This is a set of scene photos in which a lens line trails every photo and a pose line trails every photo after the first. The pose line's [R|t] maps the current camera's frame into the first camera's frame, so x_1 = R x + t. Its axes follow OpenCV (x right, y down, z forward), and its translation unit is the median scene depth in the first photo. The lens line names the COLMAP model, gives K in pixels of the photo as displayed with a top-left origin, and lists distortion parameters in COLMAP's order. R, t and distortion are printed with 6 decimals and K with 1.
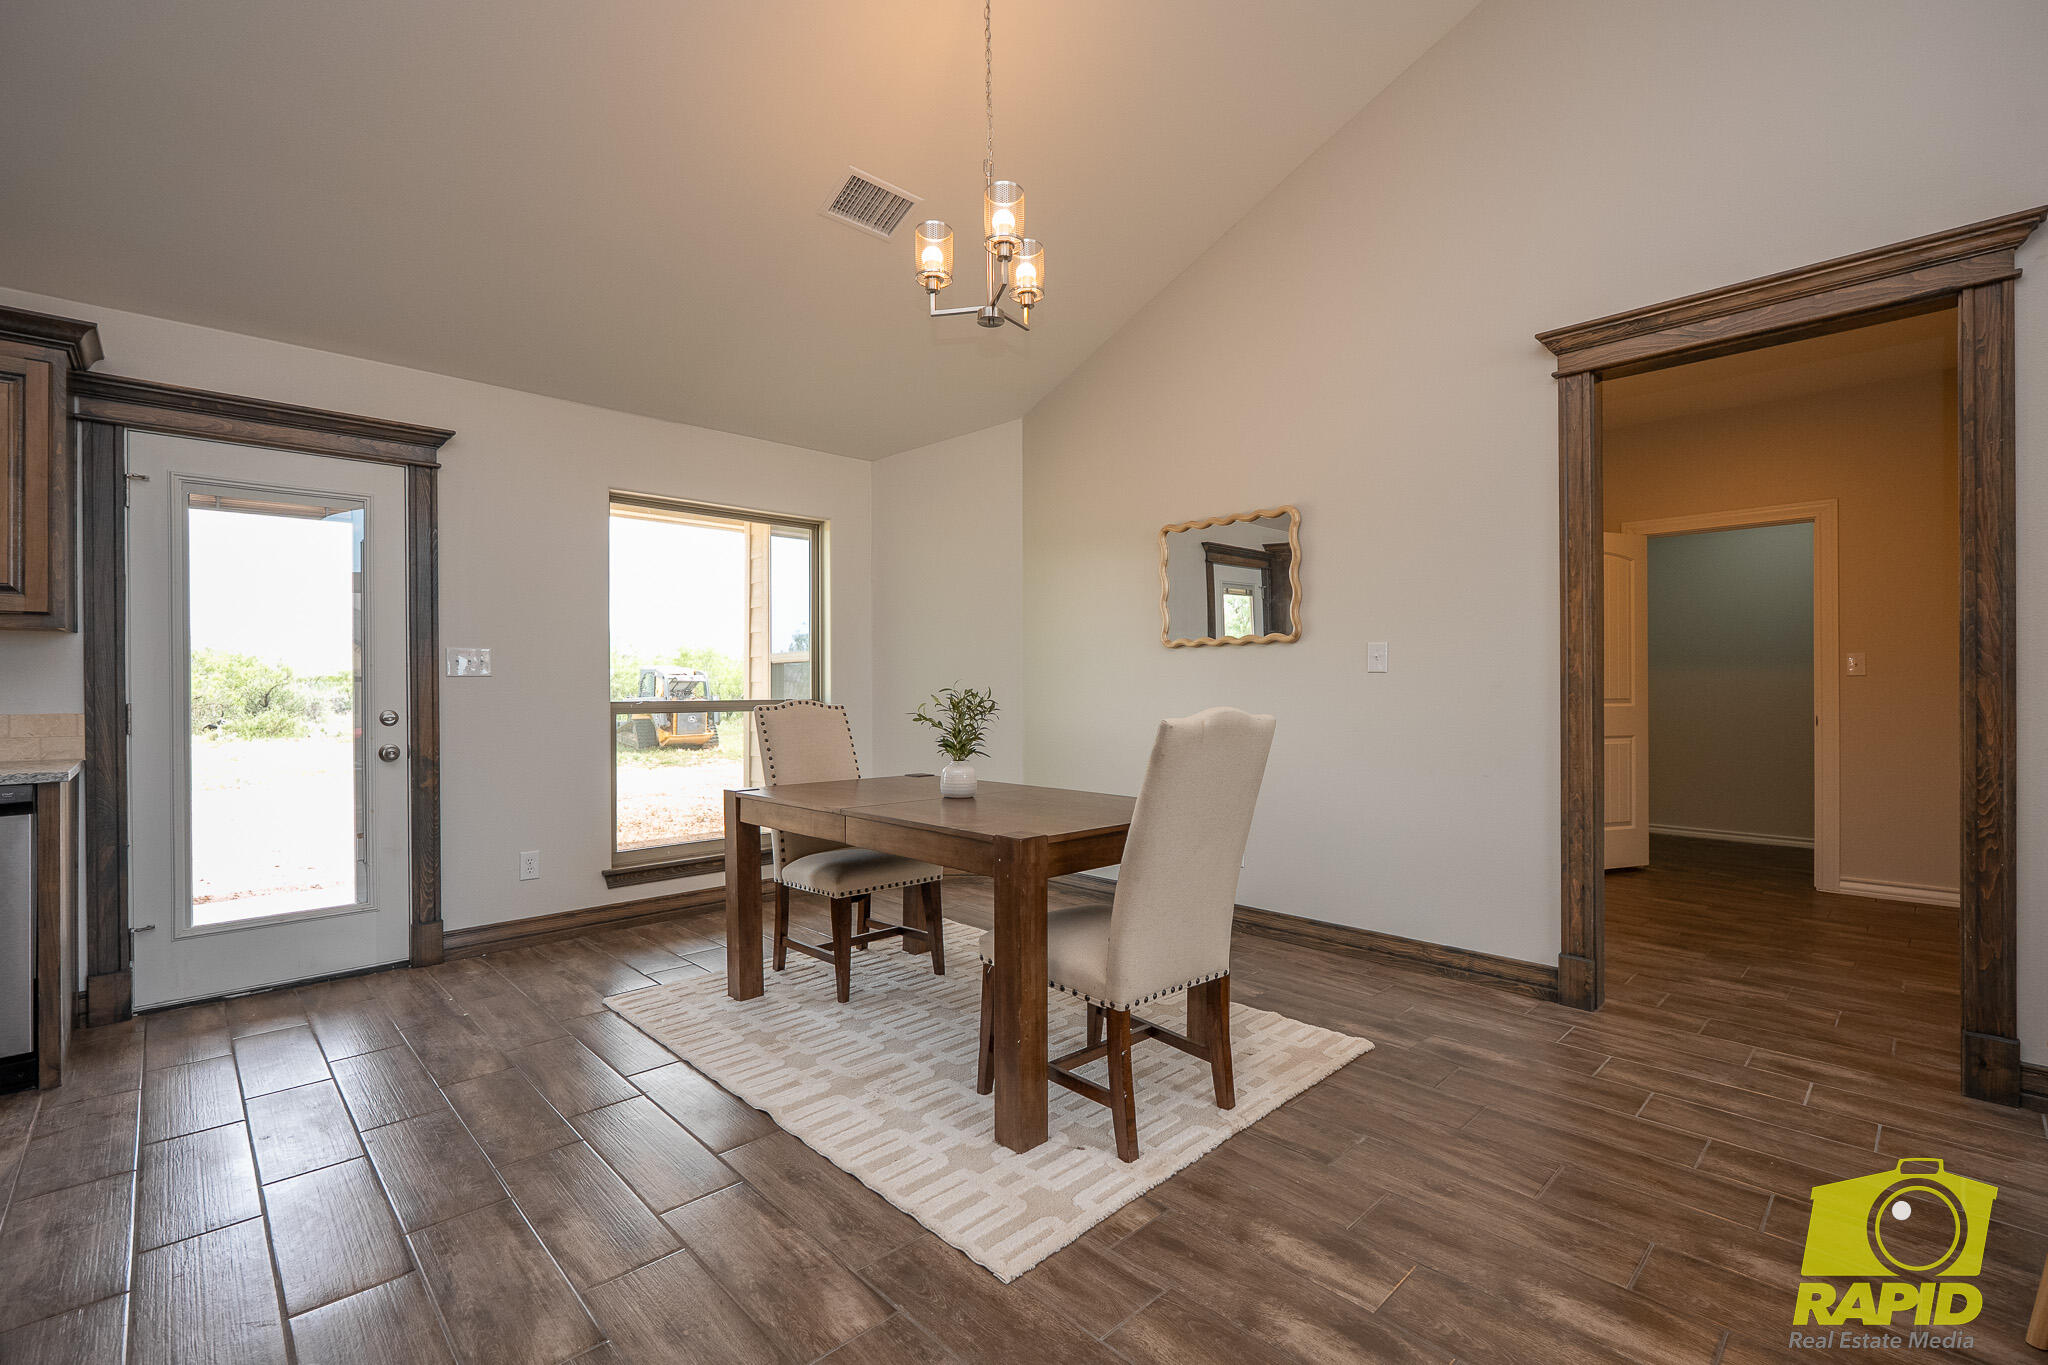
lens RADIAL K [[896.8, 0, 1022.1], [0, 896.8, 683.6], [0, 0, 1]] dist [-0.006666, 0.000329]
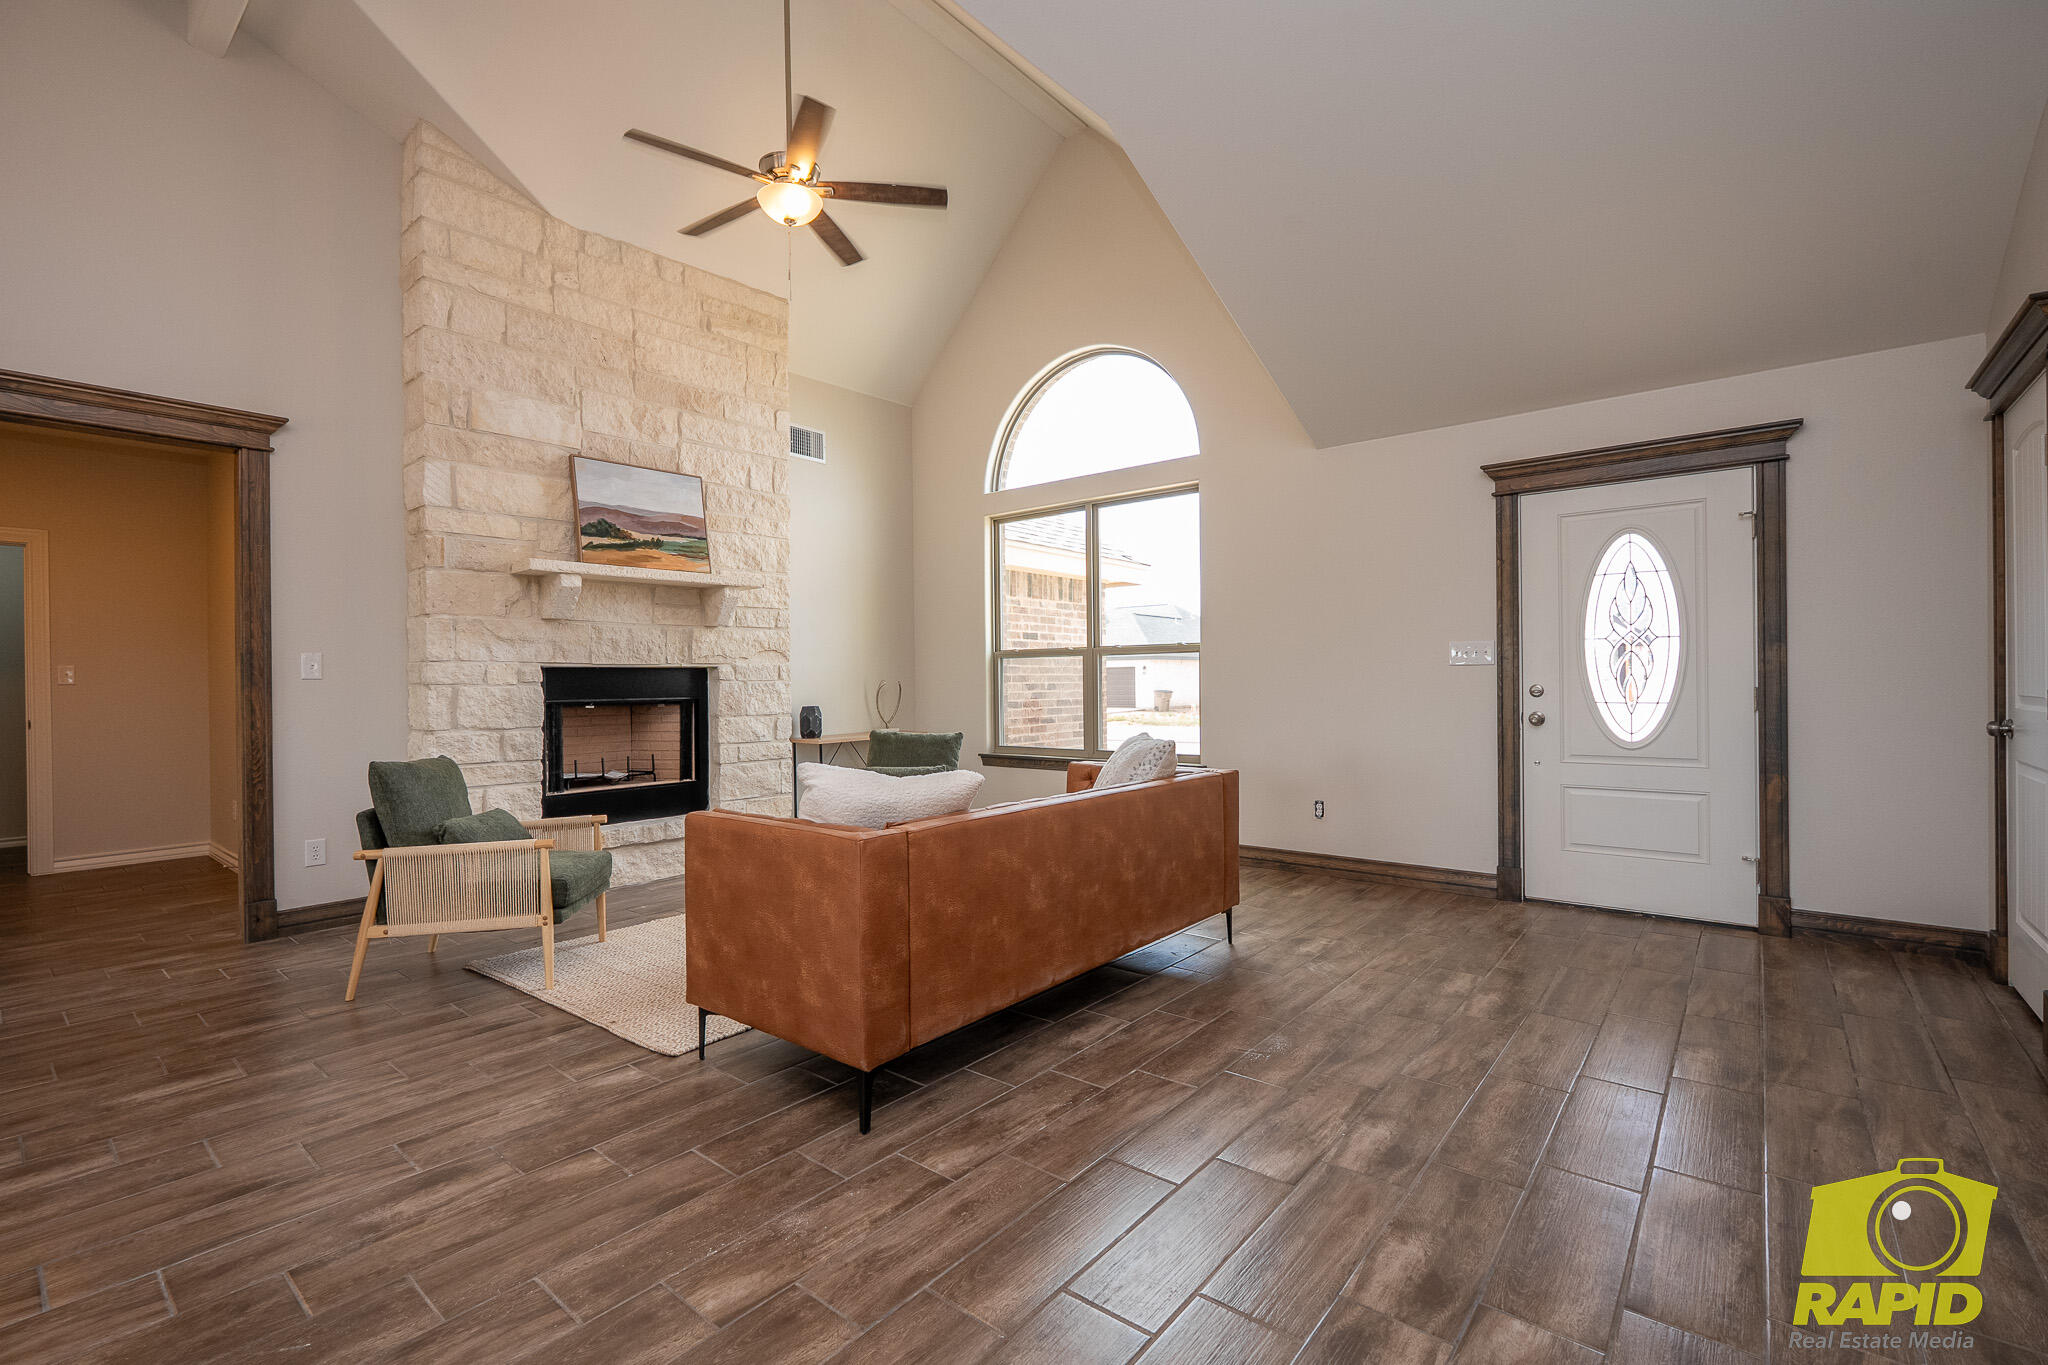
lens RADIAL K [[896.8, 0, 1022.1], [0, 896.8, 683.6], [0, 0, 1]] dist [-0.006666, 0.000329]
pose [[-0.113335, -0.000242, 0.993557, -0.557573], [0.007231, 0.999973, 0.001069, -0.003148], [-0.993531, 0.007306, -0.113330, -0.175103]]
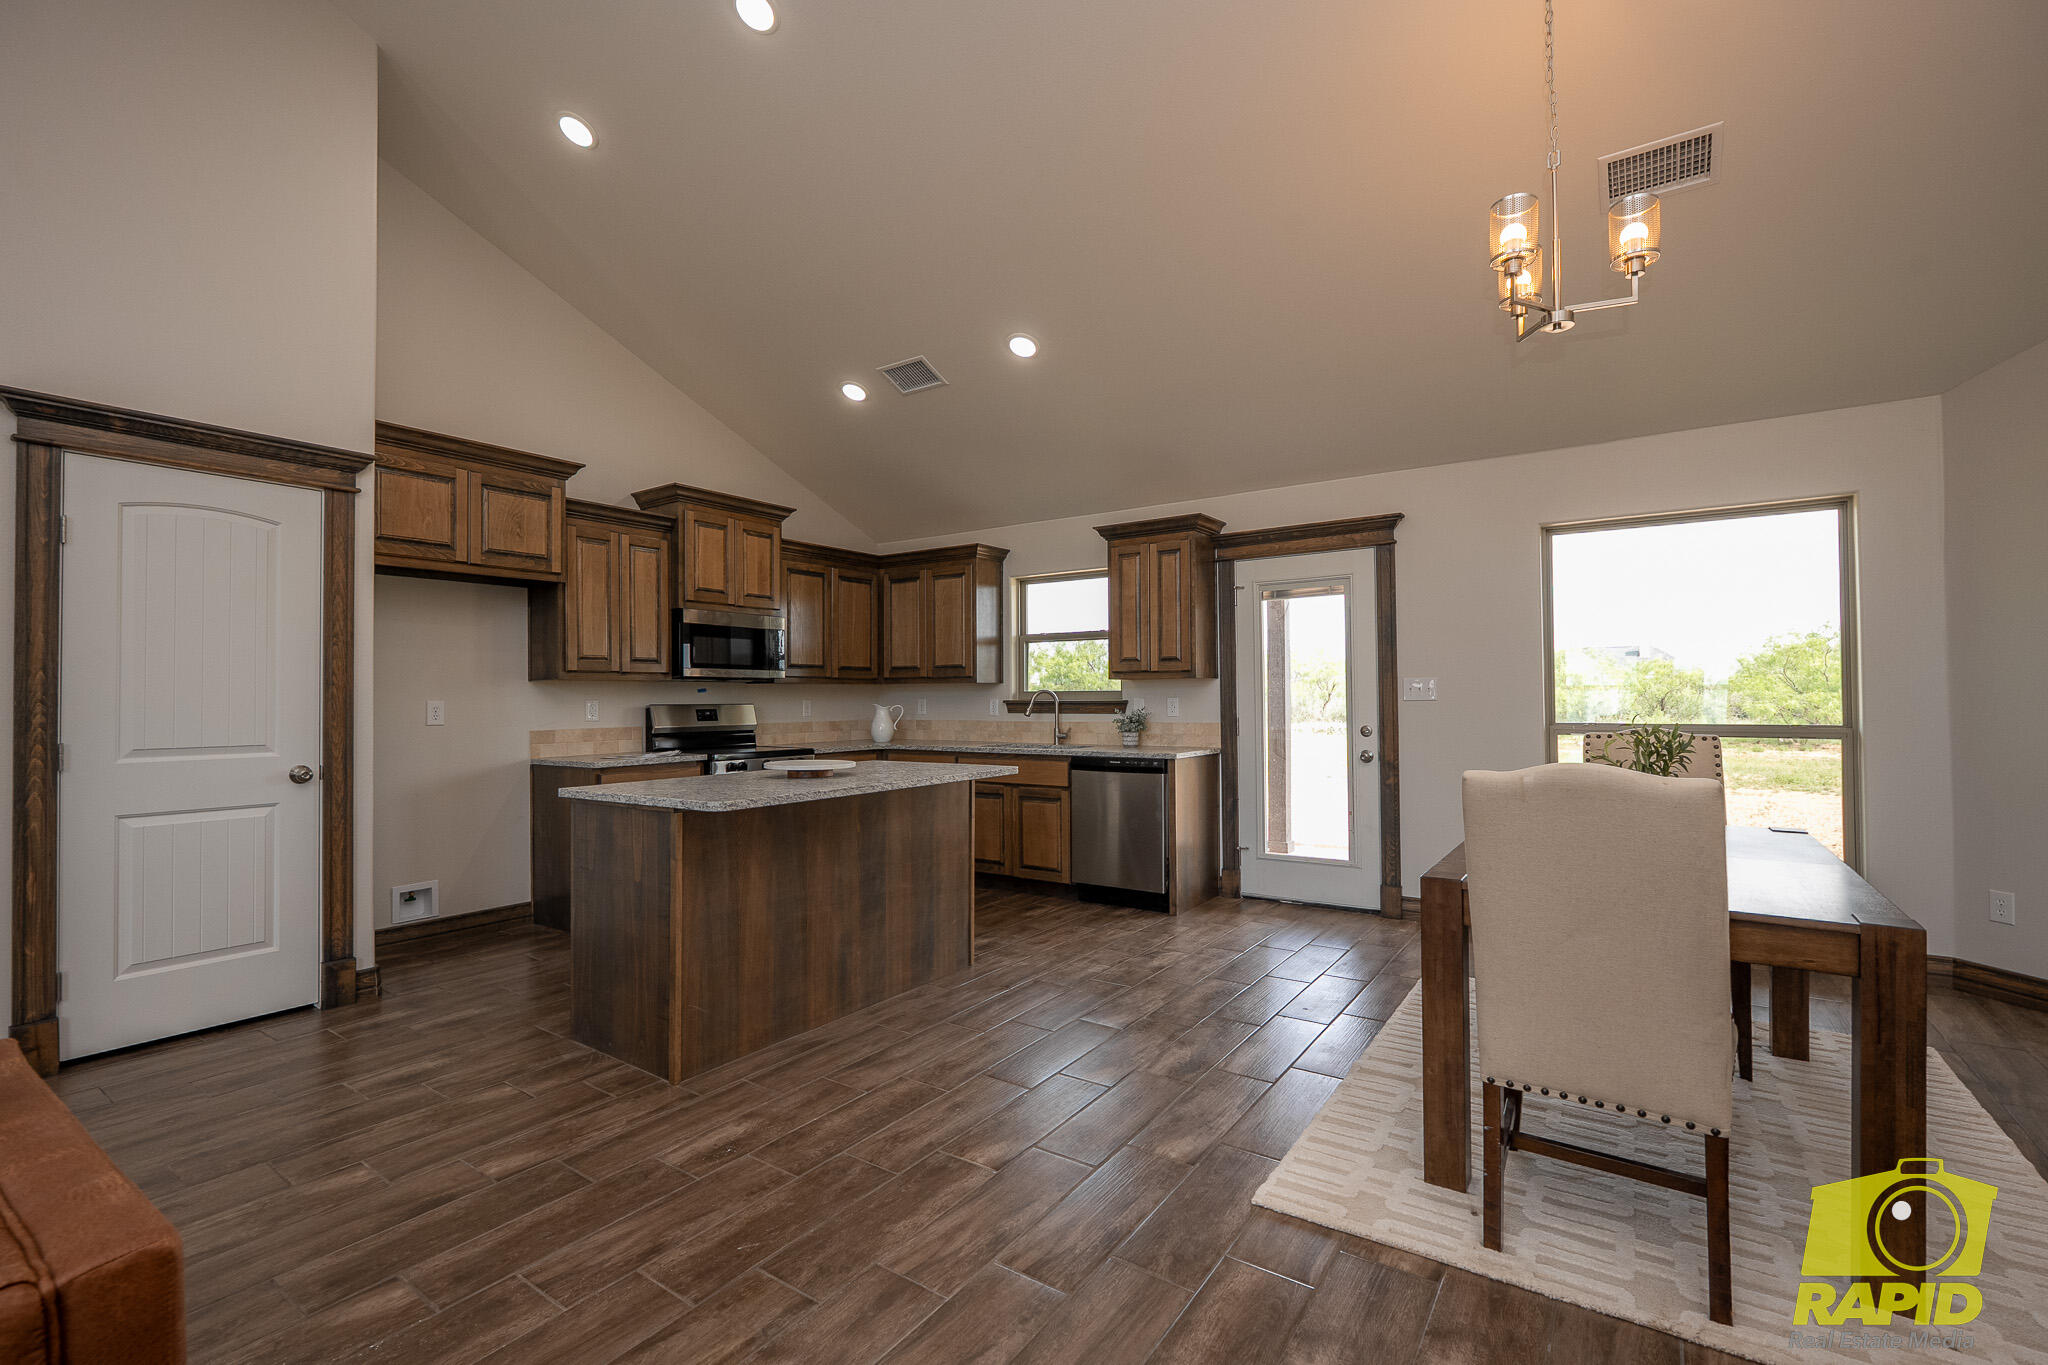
lens RADIAL K [[896.8, 0, 1022.1], [0, 896.8, 683.6], [0, 0, 1]] dist [-0.006666, 0.000329]
pose [[0.196954, -0.013031, -0.980326, 0.617918], [0.010087, 0.999886, -0.011264, -0.028033], [0.980361, -0.007670, 0.197063, 0.230984]]
